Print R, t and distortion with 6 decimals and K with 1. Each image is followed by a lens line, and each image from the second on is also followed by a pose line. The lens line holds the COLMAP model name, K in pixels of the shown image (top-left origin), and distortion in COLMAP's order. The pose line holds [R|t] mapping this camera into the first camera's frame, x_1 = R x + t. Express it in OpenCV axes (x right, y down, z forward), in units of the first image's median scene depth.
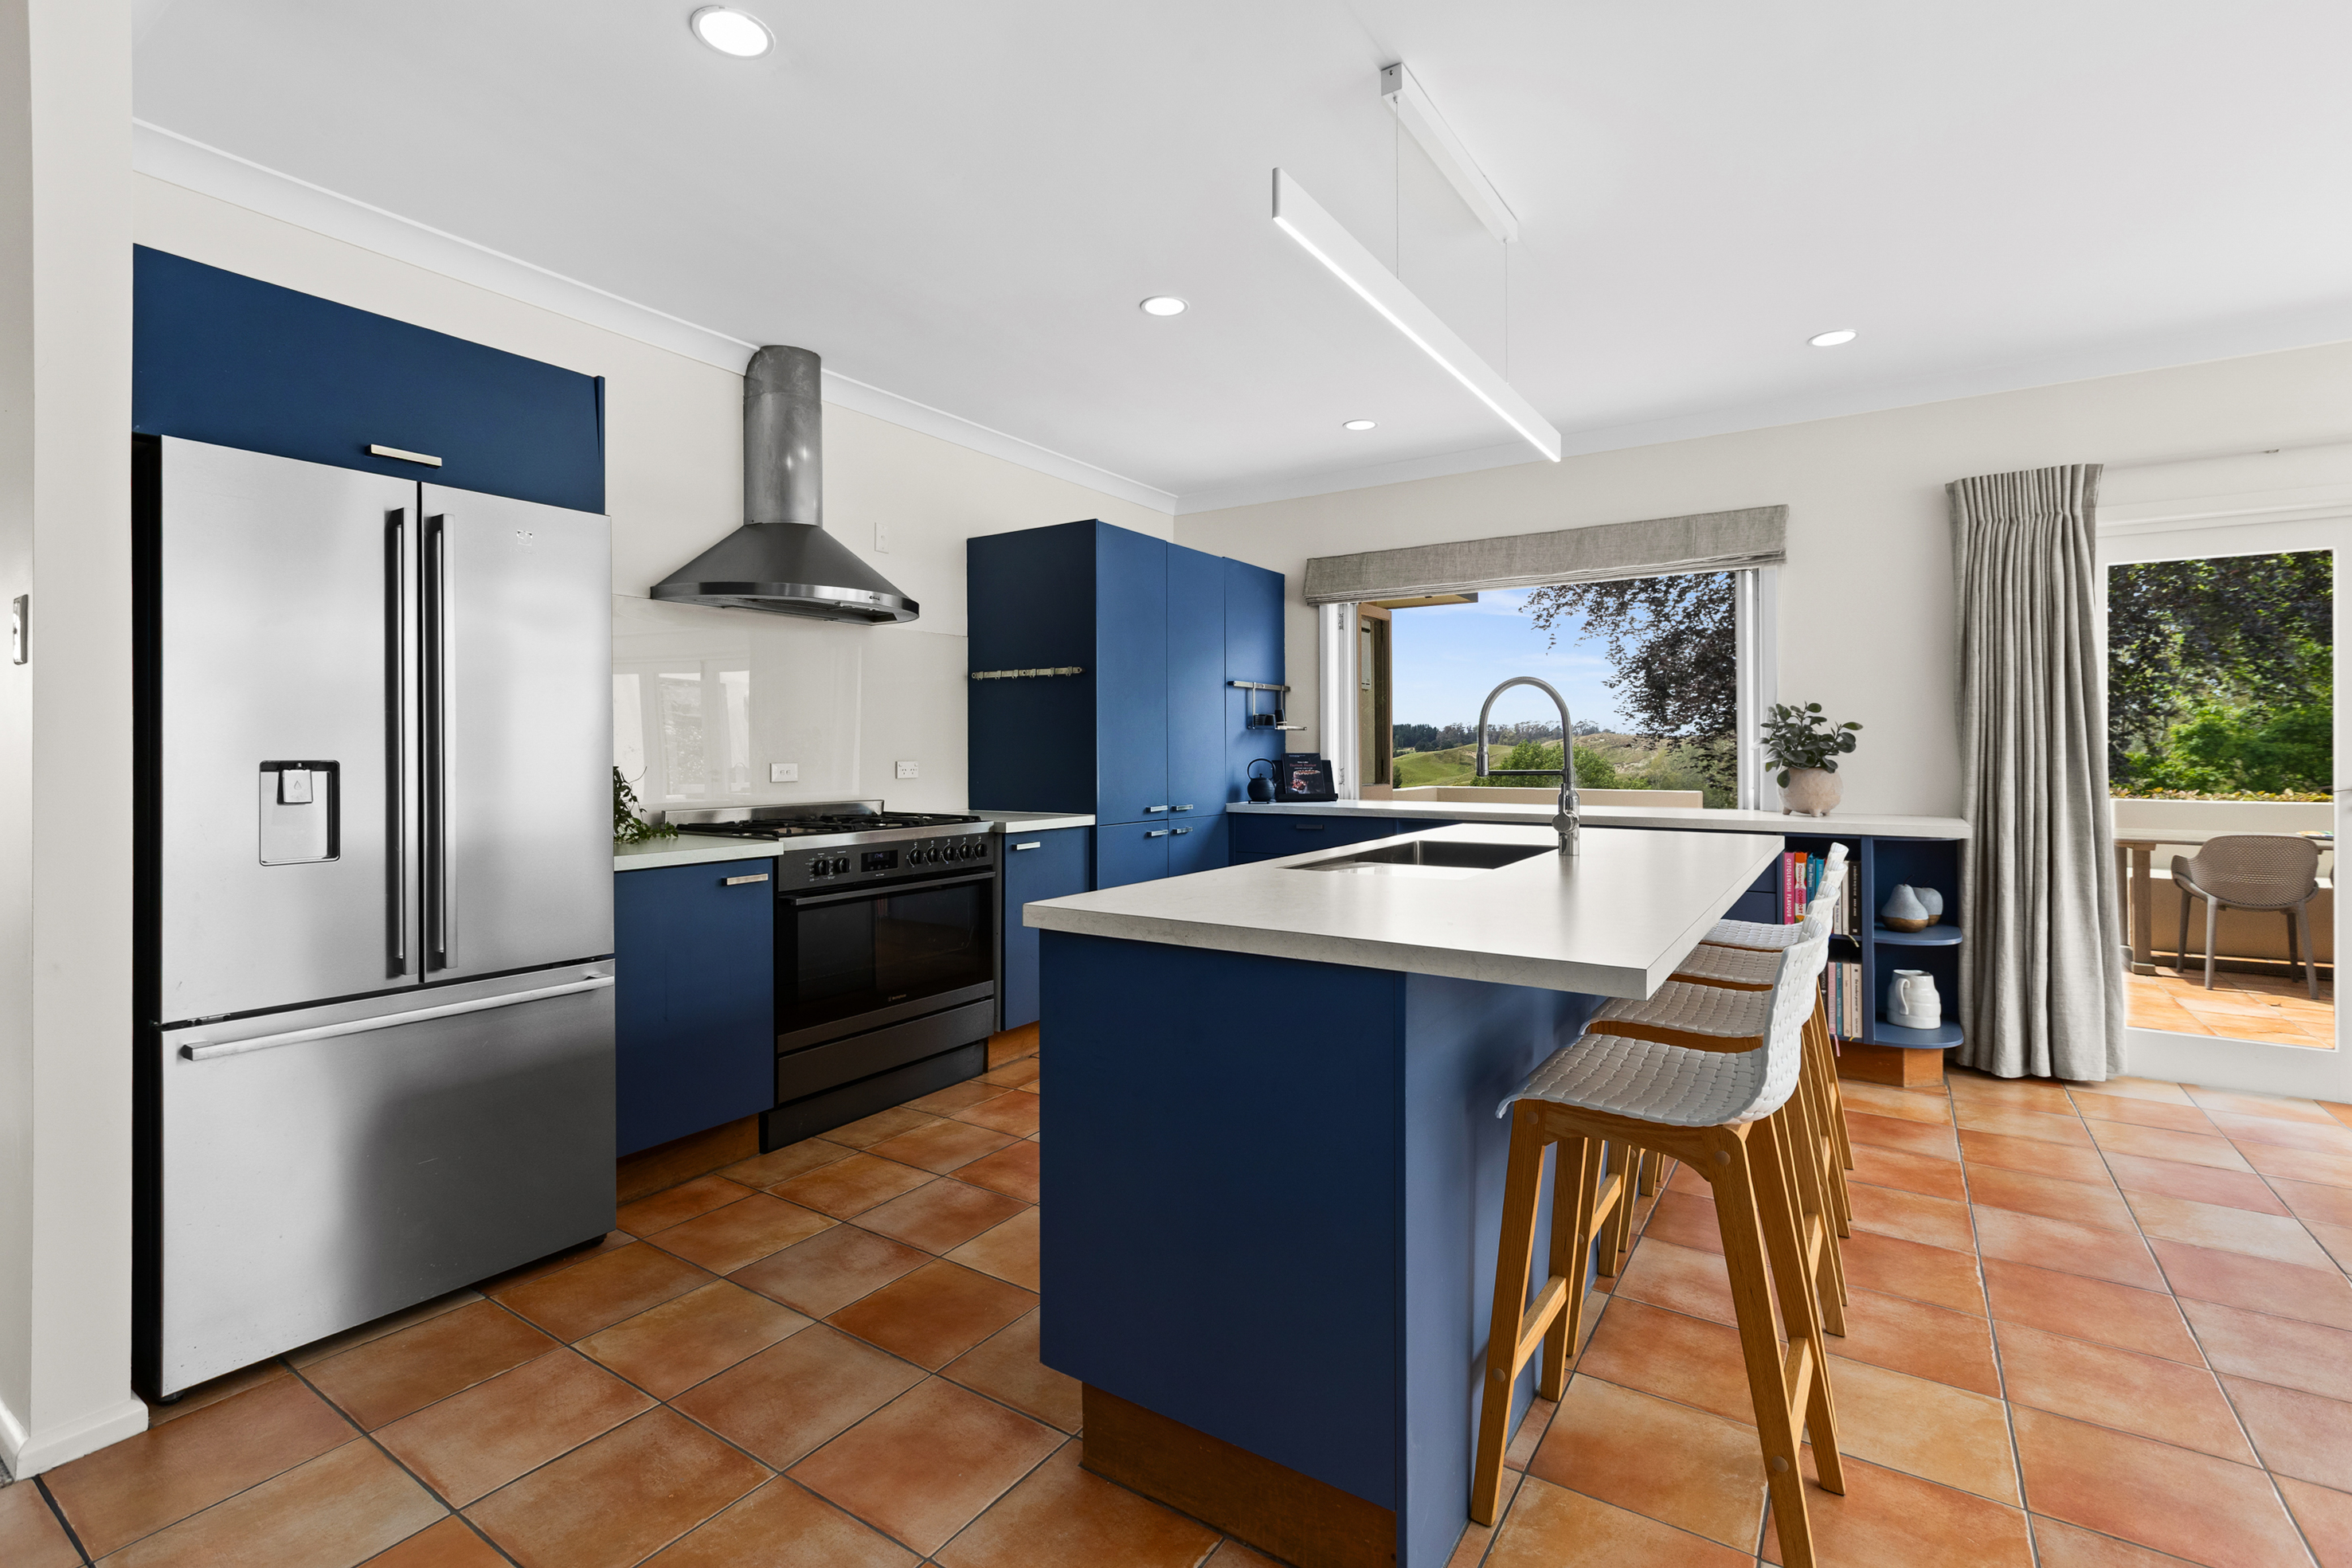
lens RADIAL K [[1057.5, 0, 1171.4], [0, 1057.5, 750.5], [0, 0, 1]] dist [0.000268, -0.000204]
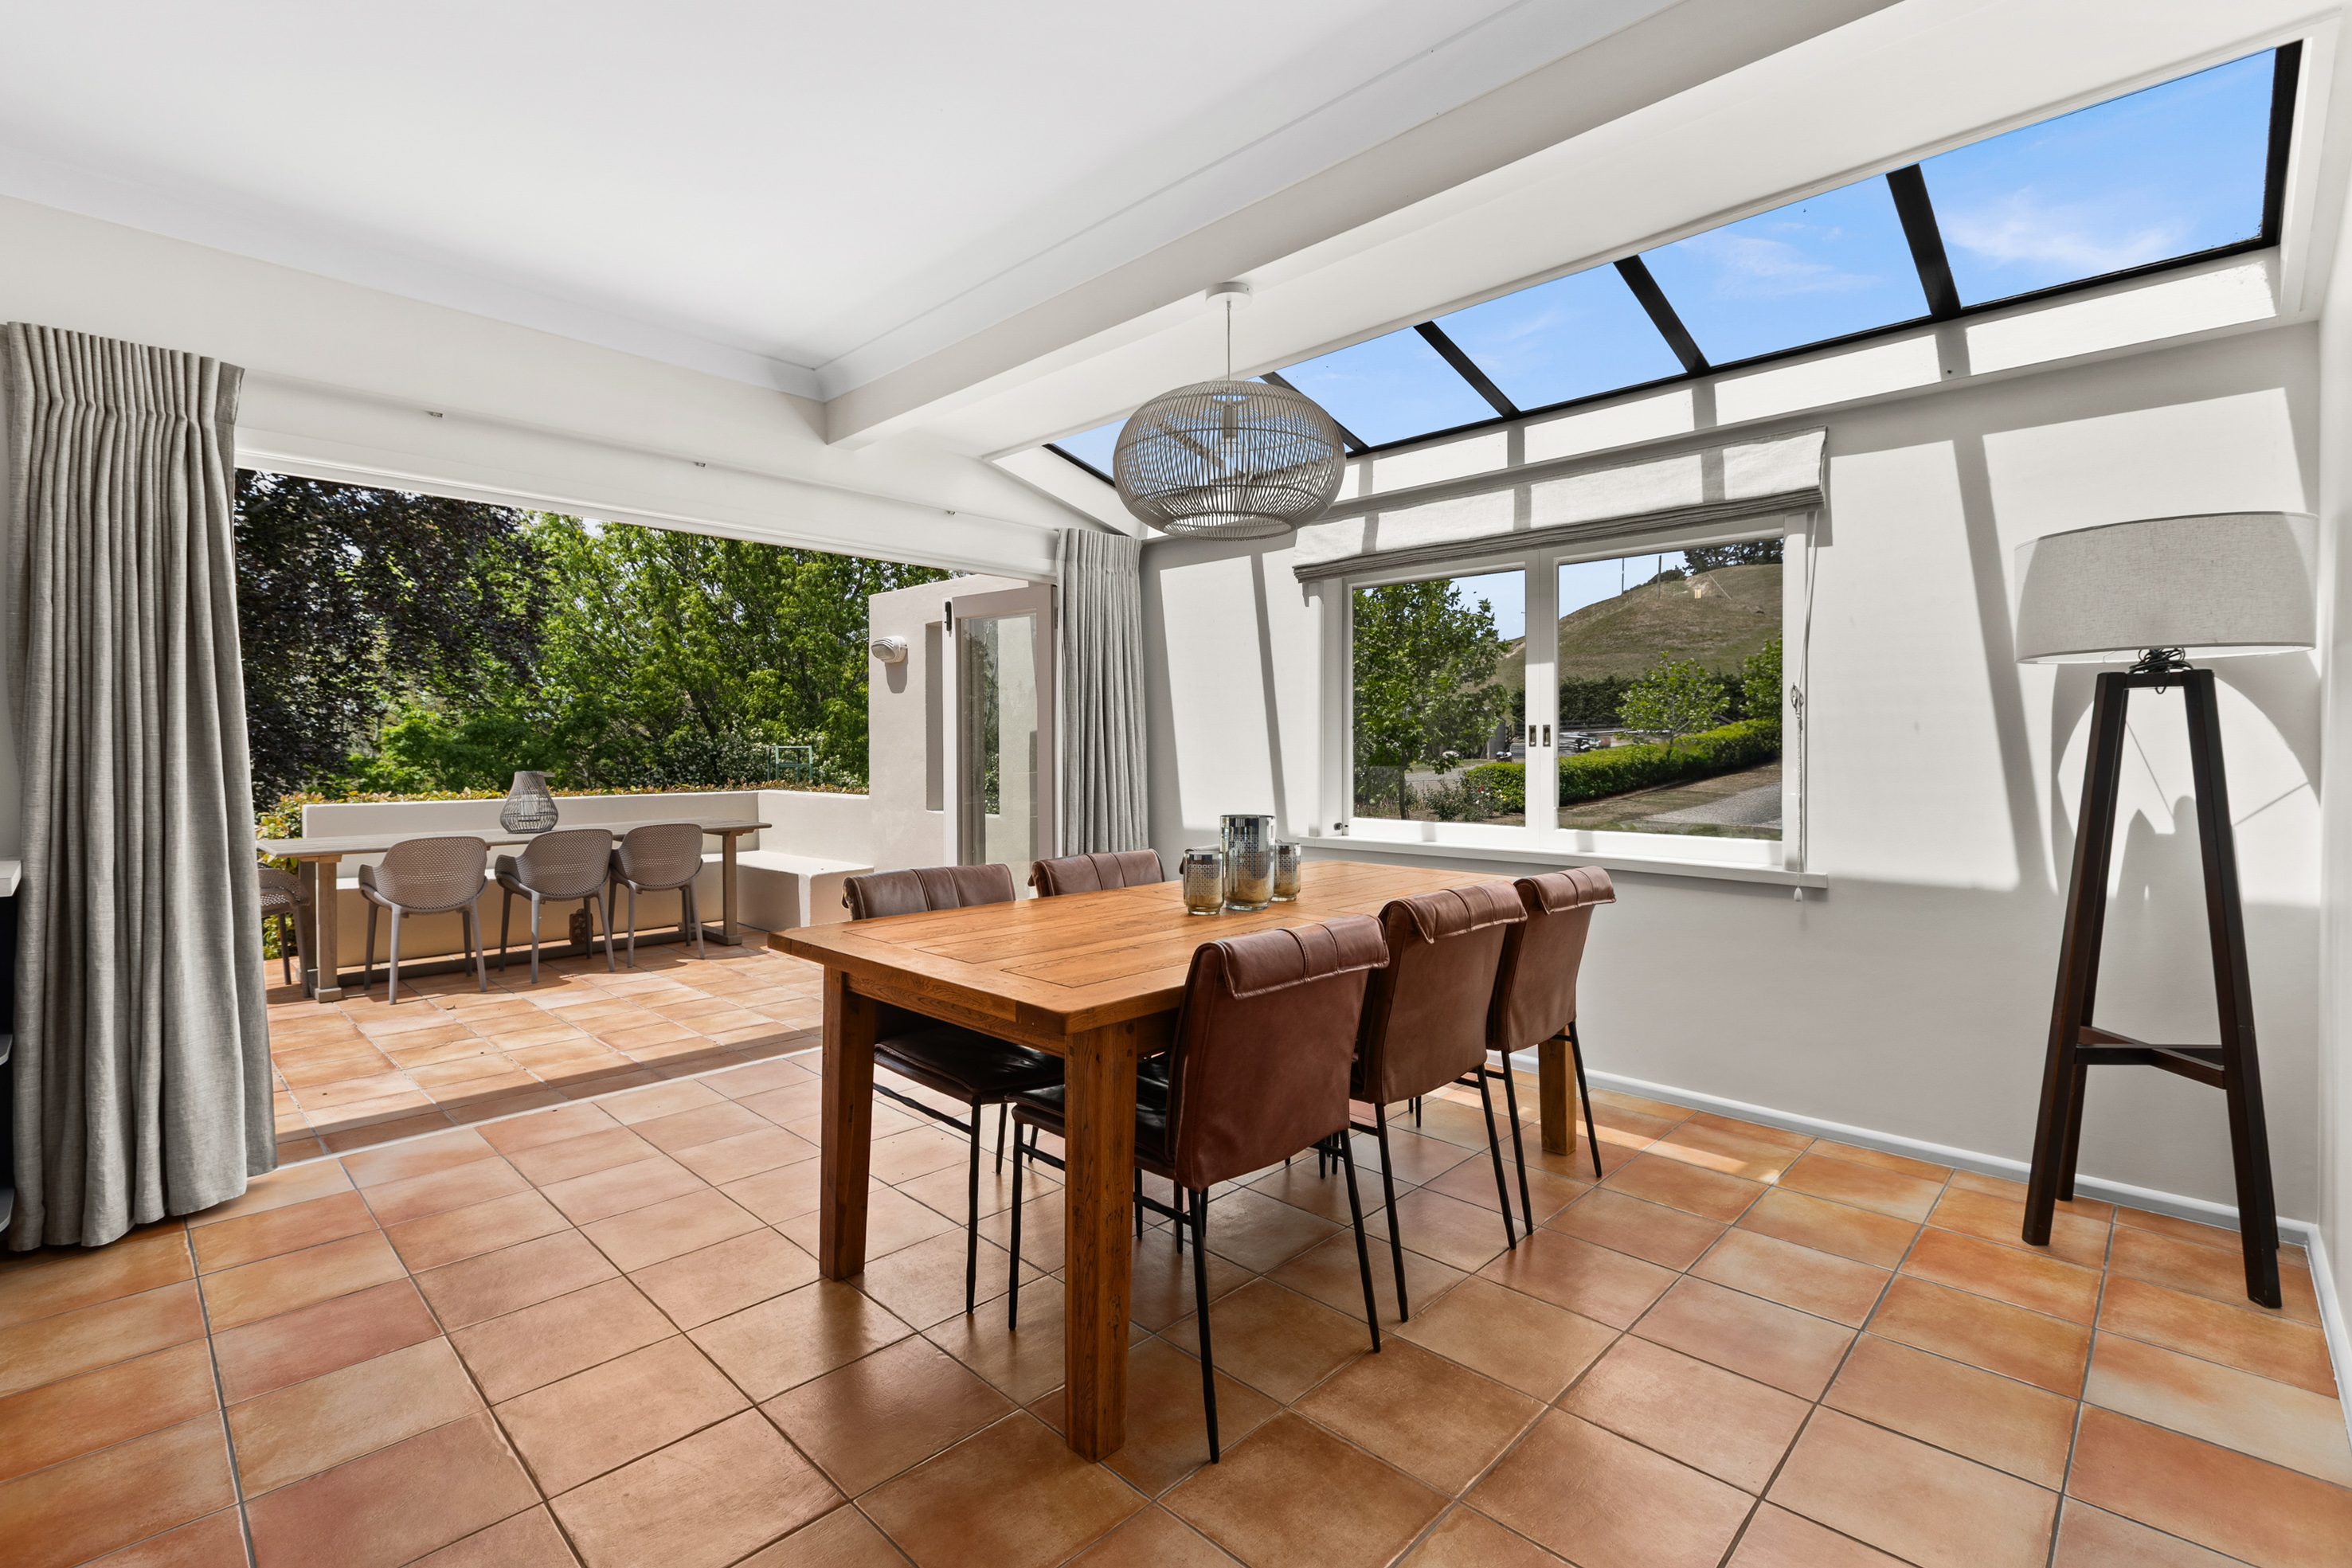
lens RADIAL K [[1057.5, 0, 1171.4], [0, 1057.5, 750.5], [0, 0, 1]] dist [0.000268, -0.000204]
pose [[0.176886, 0.000115, 0.984231, 0.251416], [0.000931, 1.000000, -0.000284, 0.000571], [-0.984231, 0.000967, 0.176885, 0.213955]]
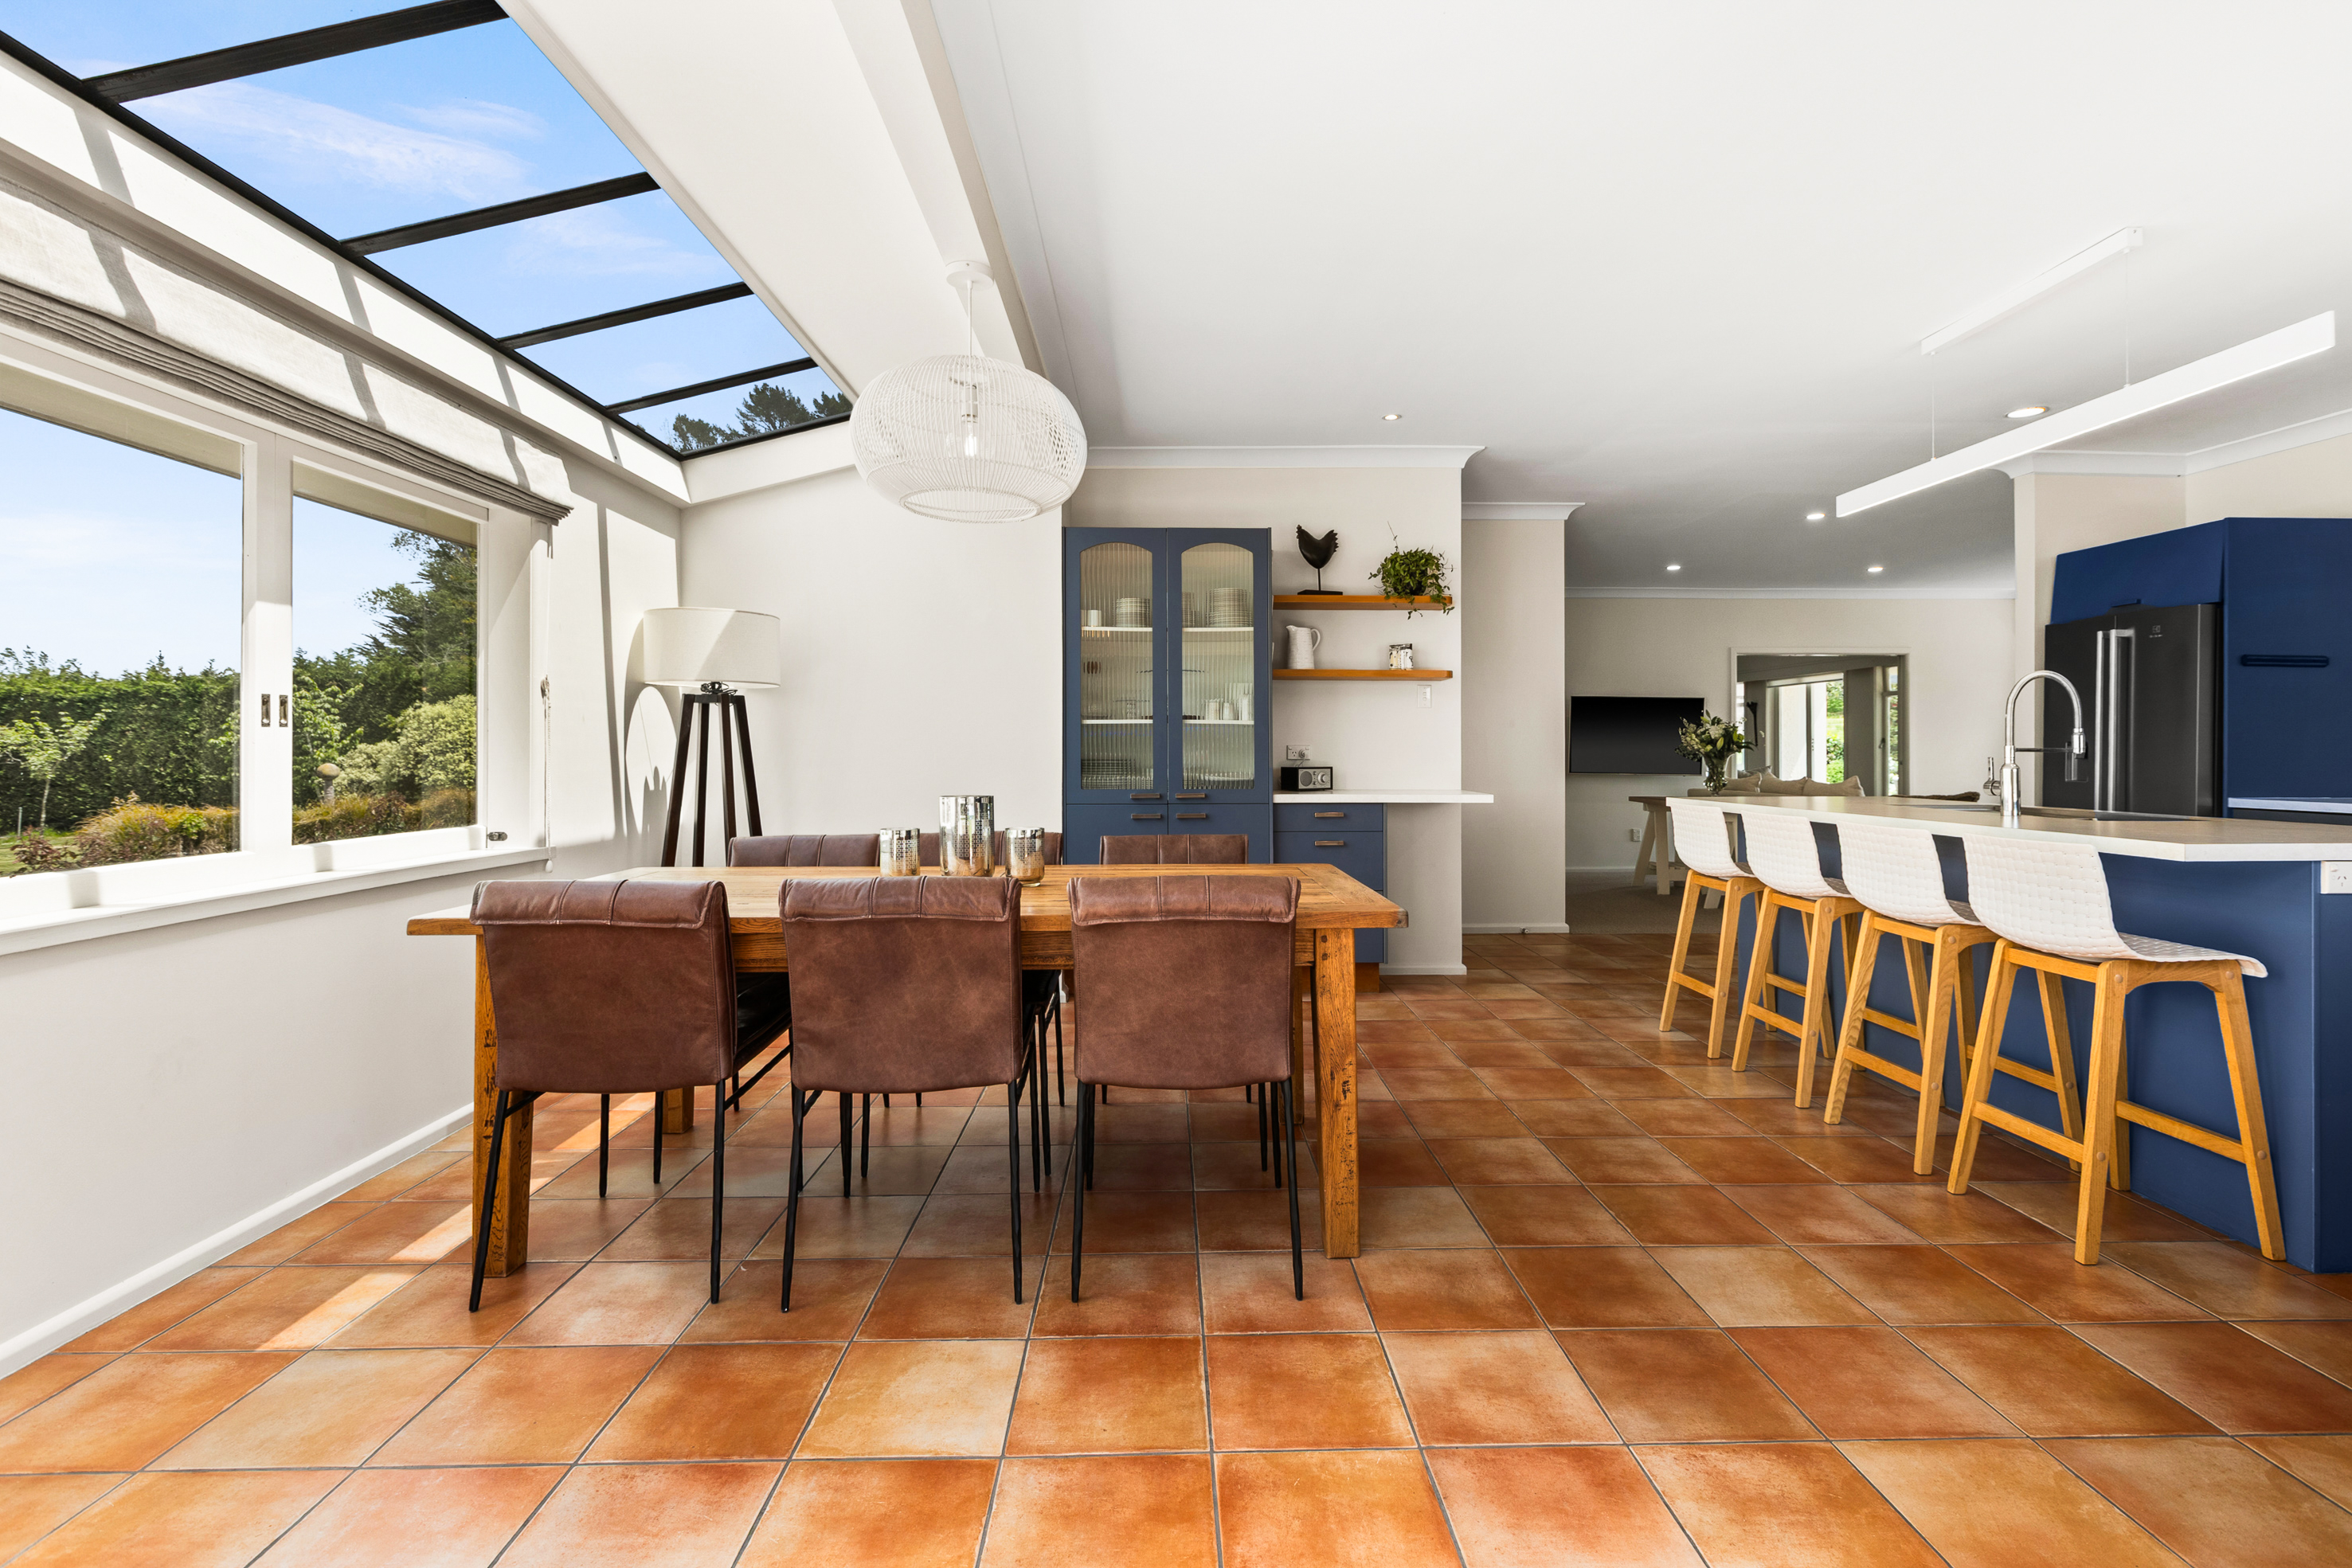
lens RADIAL K [[1057.5, 0, 1171.4], [0, 1057.5, 750.5], [0, 0, 1]] dist [0.000268, -0.000204]
pose [[-0.820887, -0.001609, -0.571088, 1.256929], [-0.003104, 0.999994, 0.001645, 0.009734], [0.571082, 0.003123, -0.820887, 0.958928]]
